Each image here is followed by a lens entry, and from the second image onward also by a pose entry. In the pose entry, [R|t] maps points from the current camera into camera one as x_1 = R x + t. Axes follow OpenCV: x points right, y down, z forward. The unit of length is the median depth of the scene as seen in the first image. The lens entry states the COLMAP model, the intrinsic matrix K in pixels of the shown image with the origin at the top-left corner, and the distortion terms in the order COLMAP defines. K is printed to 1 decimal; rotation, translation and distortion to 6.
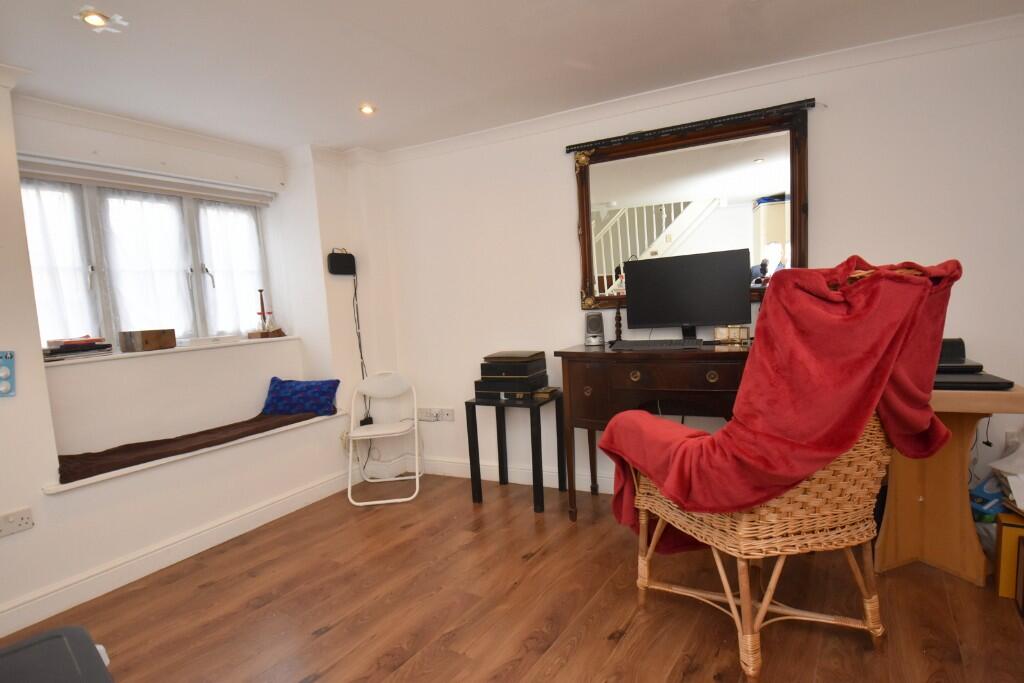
lens RADIAL K [[489.9, 0, 506.1], [0, 489.9, 323.0], [0, 0, 1]] dist [0.019774, -0.017846]
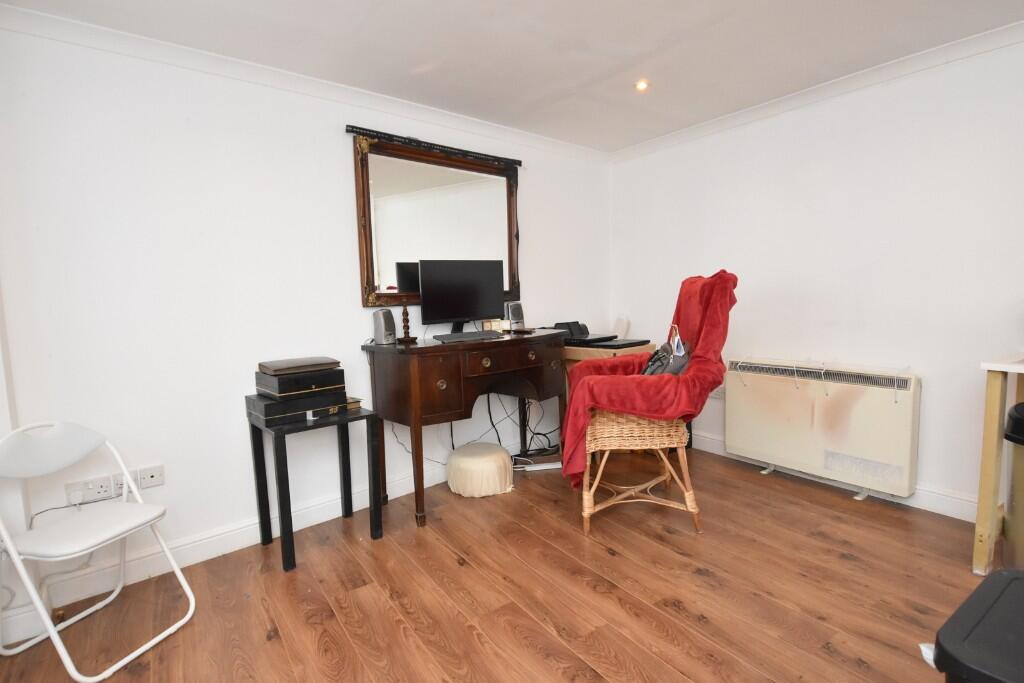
lens RADIAL K [[489.9, 0, 506.1], [0, 489.9, 323.0], [0, 0, 1]] dist [0.019774, -0.017846]
pose [[0.421661, -0.007067, 0.906726, -0.610885], [0.049909, 0.998635, -0.015427, 0.031864], [-0.905379, 0.051759, 0.421438, 0.404928]]
